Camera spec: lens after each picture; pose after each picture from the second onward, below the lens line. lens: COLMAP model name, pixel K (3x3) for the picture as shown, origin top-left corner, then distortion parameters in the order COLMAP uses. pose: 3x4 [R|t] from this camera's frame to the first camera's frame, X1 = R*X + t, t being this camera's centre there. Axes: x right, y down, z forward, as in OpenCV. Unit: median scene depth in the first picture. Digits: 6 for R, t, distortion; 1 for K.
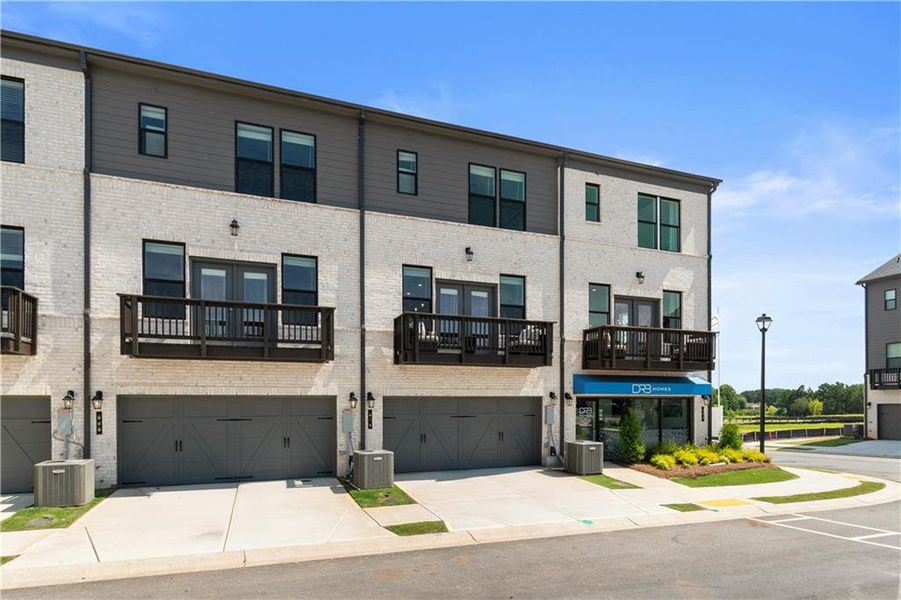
lens RADIAL K [[407.9, 0, 469.5], [0, 407.9, 294.8], [0, 0, 1]] dist [-0.000466, -0.000157]
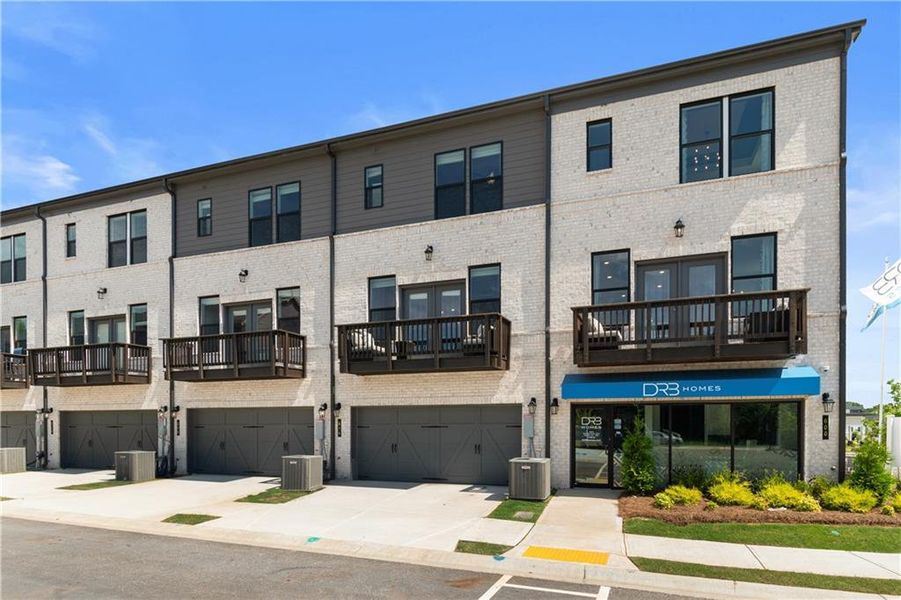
lens RADIAL K [[441.7, 0, 450.2], [0, 441.7, 296.7], [0, 0, 1]] dist [0.000602, 0.000194]
pose [[0.810320, -0.153945, -0.565405, 0.587883], [0.158775, 0.986462, -0.041037, 0.047224], [0.564068, -0.056519, 0.823792, 0.182875]]
